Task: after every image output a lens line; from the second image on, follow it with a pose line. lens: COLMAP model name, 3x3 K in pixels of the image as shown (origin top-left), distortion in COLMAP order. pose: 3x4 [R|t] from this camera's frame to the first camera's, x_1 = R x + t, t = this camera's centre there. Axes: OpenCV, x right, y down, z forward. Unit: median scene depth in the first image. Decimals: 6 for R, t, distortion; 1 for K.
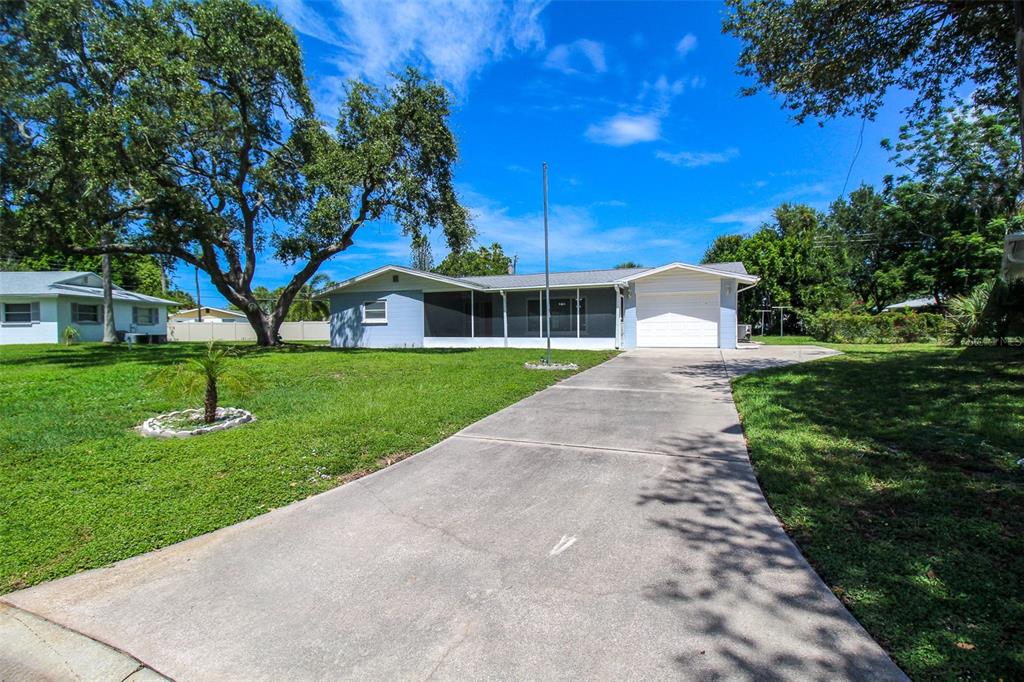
lens RADIAL K [[487.0, 0, 513.9], [0, 487.0, 333.3], [0, 0, 1]] dist [-0.001747, -0.011355]
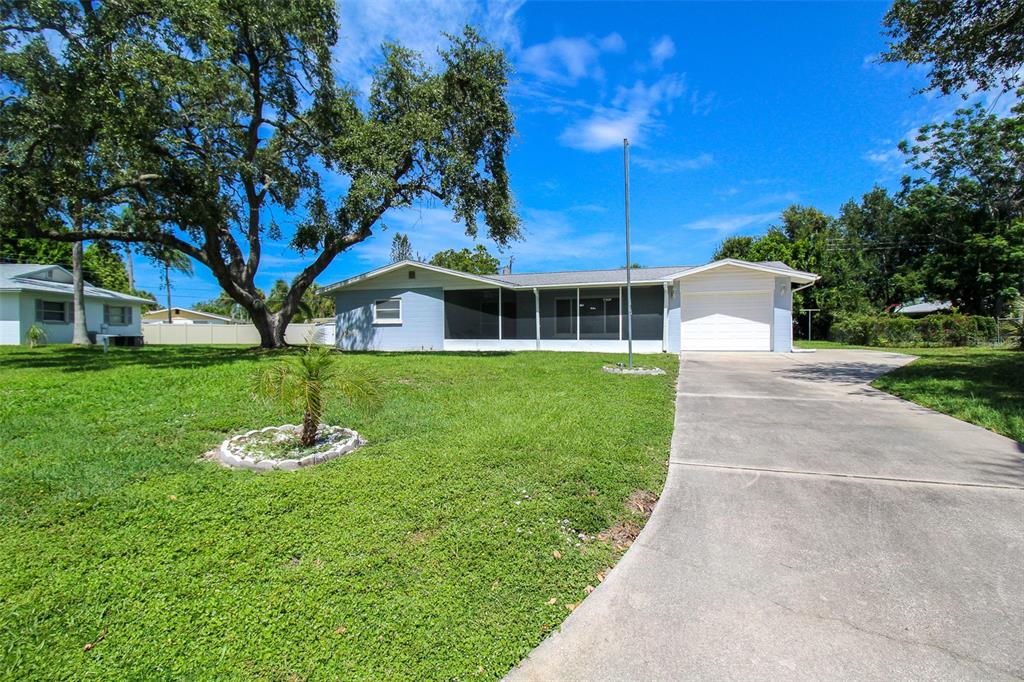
lens RADIAL K [[493.5, 0, 515.5], [0, 493.5, 339.9], [0, 0, 1]] dist [0.000214, -0.013820]
pose [[0.998363, 0.003495, 0.057088, -0.102527], [-0.003679, 0.999988, 0.003109, 0.005518], [-0.057076, -0.003314, 0.998364, 0.067741]]
